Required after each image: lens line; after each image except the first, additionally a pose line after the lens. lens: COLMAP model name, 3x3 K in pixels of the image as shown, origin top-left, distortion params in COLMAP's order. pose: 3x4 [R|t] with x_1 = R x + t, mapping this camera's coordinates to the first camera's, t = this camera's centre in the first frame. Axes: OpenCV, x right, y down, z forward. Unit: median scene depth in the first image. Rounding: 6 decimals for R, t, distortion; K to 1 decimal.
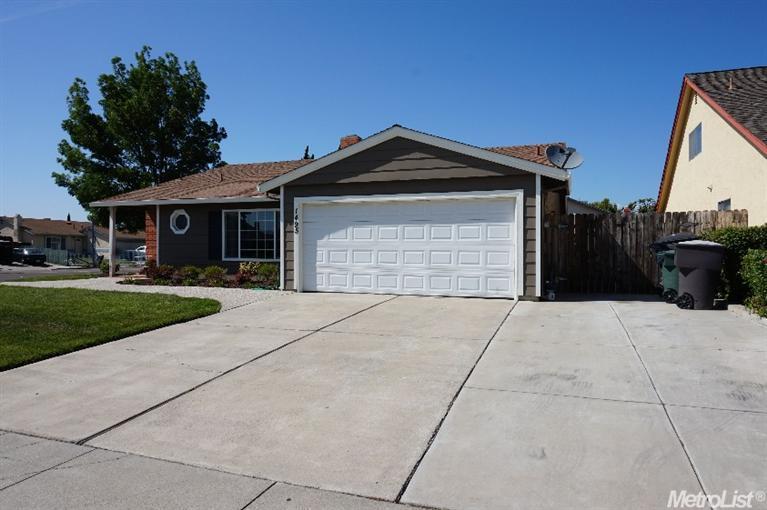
lens RADIAL K [[513.6, 0, 382.9], [0, 513.6, 254.4], [0, 0, 1]] dist [-0.004887, -0.000616]
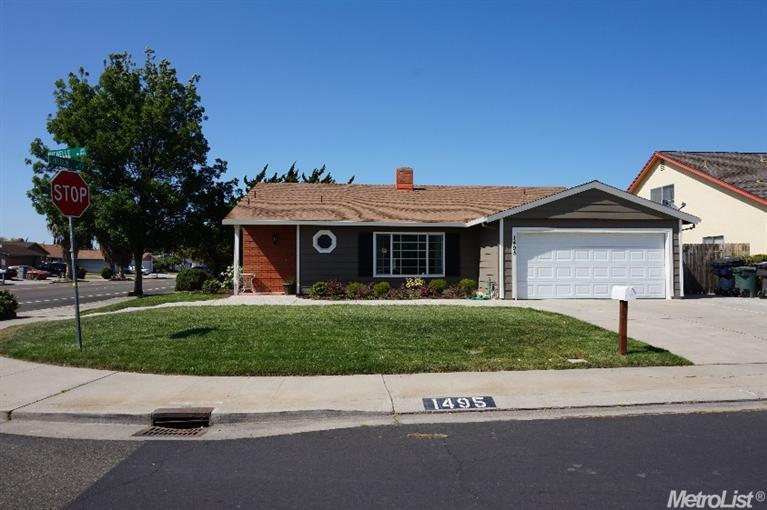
lens RADIAL K [[513.6, 0, 386.6], [0, 513.6, 254.6], [0, 0, 1]] dist [-0.004887, -0.000616]
pose [[0.905073, 0.005416, 0.425221, -1.011036], [0.006399, 0.999632, -0.026352, -0.009366], [-0.425207, 0.026572, 0.904706, -0.040632]]
